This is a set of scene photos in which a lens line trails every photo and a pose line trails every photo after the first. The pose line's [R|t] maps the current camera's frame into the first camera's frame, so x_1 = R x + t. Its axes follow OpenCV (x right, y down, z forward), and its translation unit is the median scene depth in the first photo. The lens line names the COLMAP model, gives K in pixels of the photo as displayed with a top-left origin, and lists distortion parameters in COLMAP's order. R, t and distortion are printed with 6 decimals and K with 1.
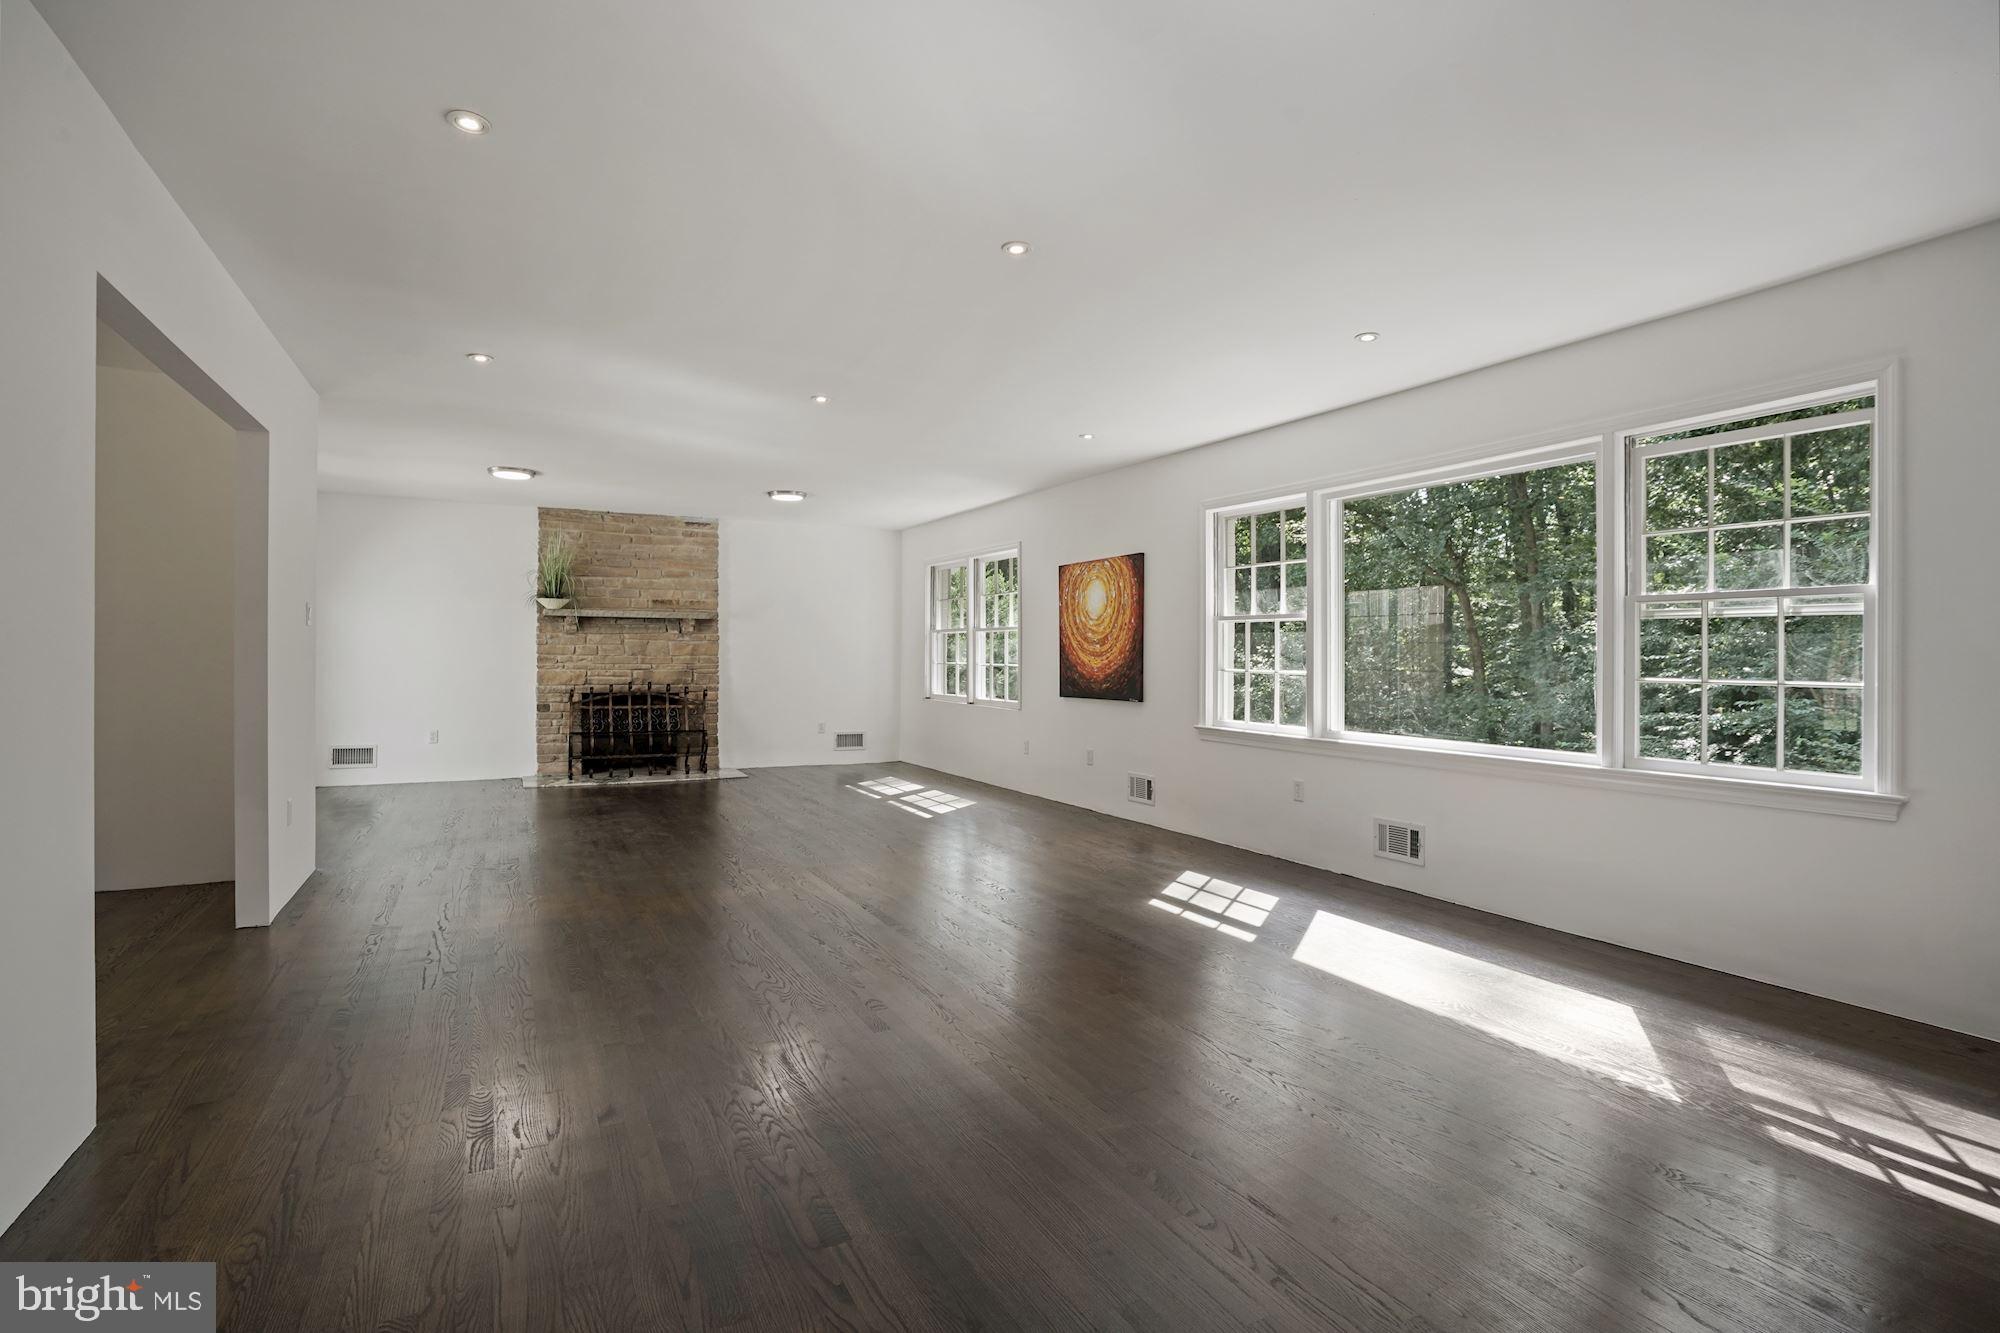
lens RADIAL K [[937.2, 0, 1000.5], [0, 937.2, 653.3], [0, 0, 1]] dist [-0.026712, 0.005906]
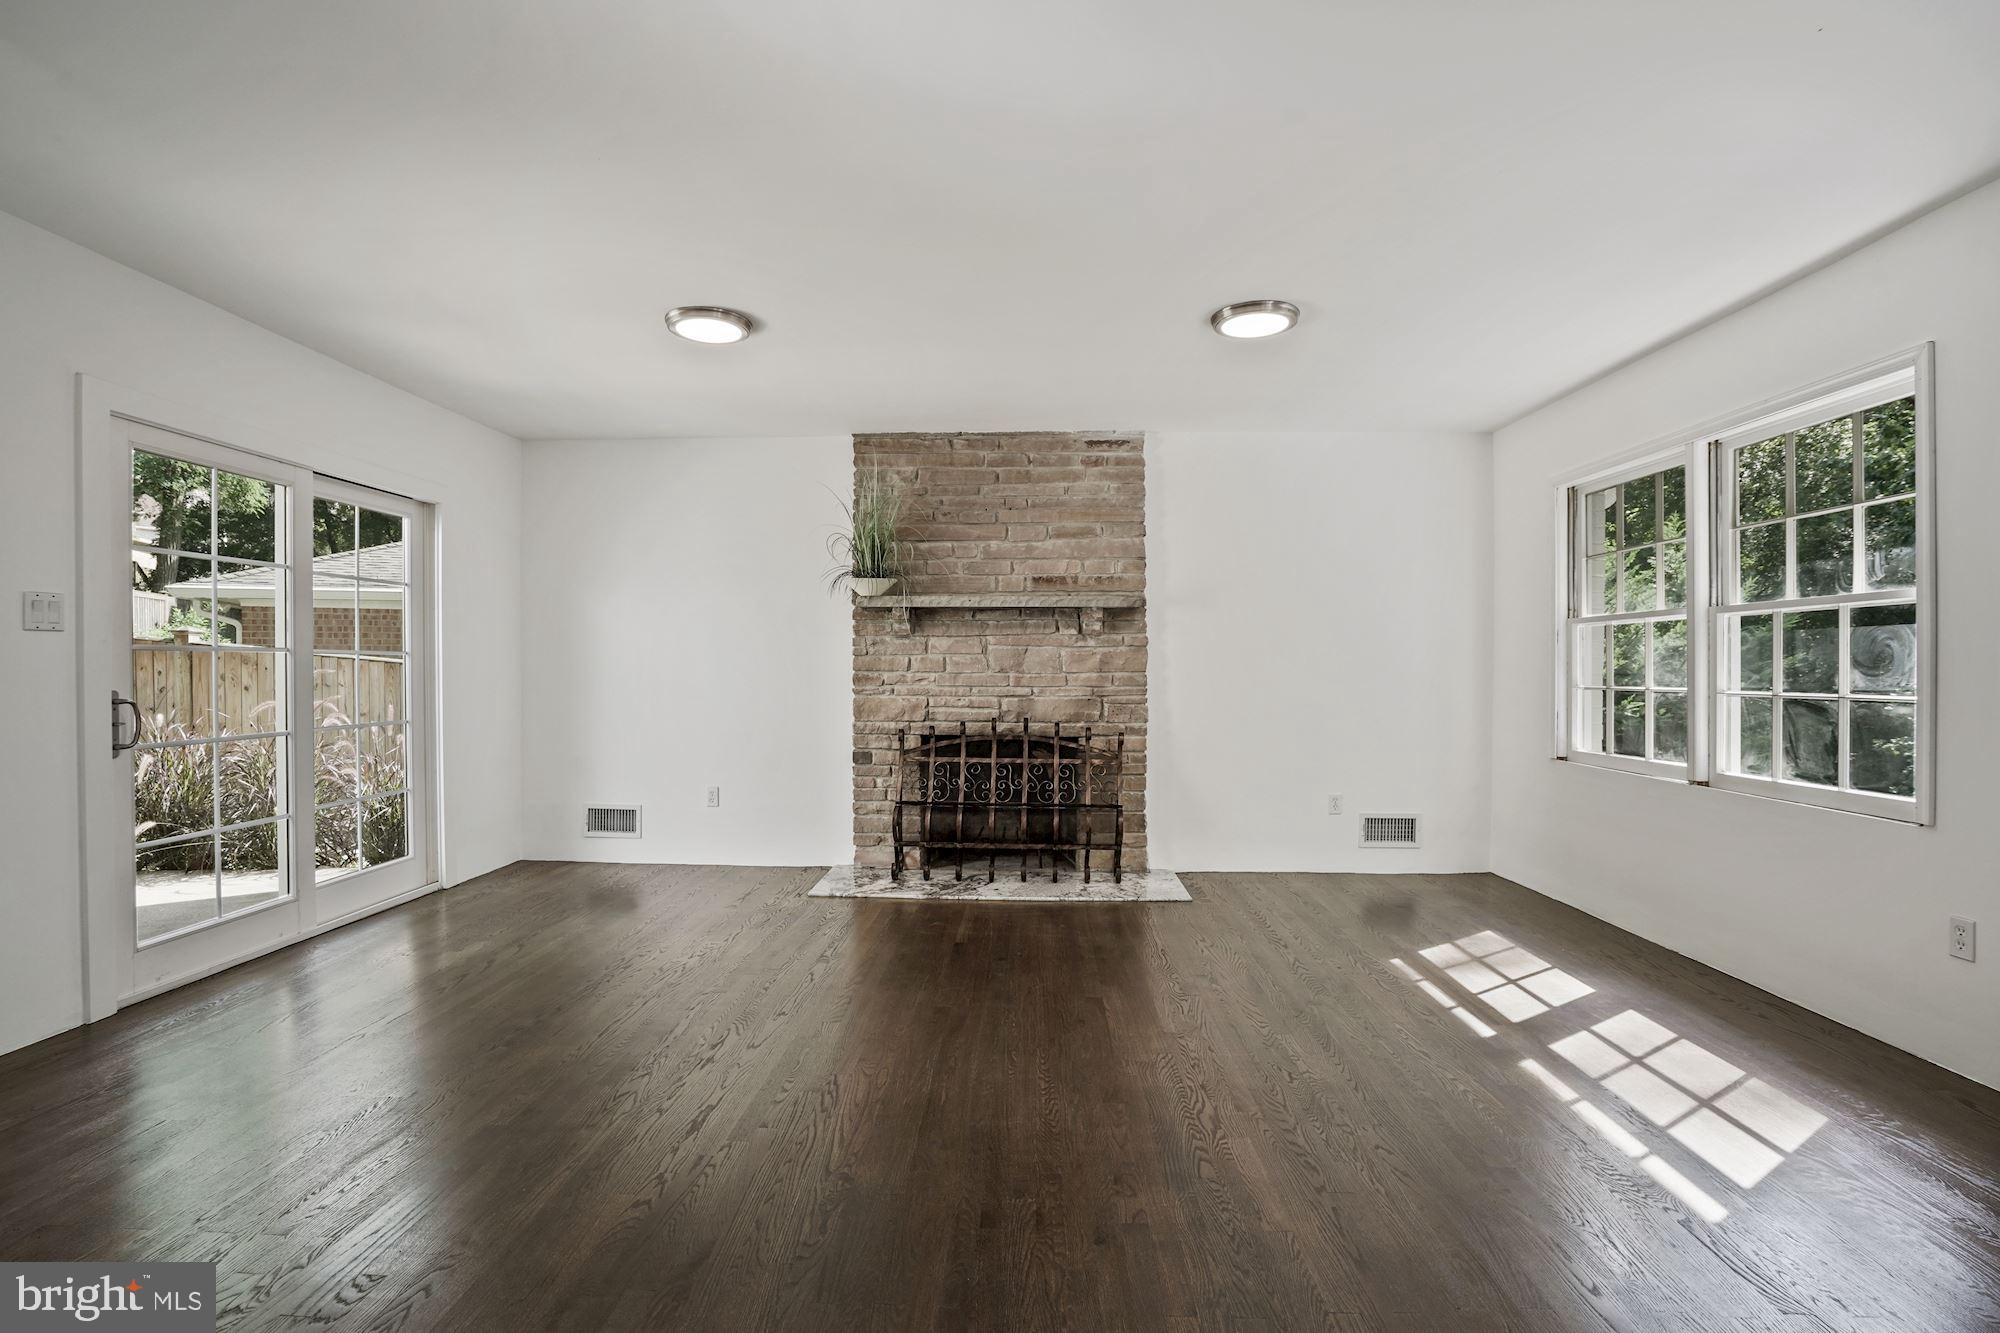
lens RADIAL K [[937.2, 0, 985.4], [0, 937.2, 667.3], [0, 0, 1]] dist [-0.026712, 0.005906]
pose [[0.854762, -0.004253, -0.519002, -0.098320], [0.003591, 0.999991, -0.002281, 0.000432], [0.519007, 0.000086, 0.854770, 0.508592]]
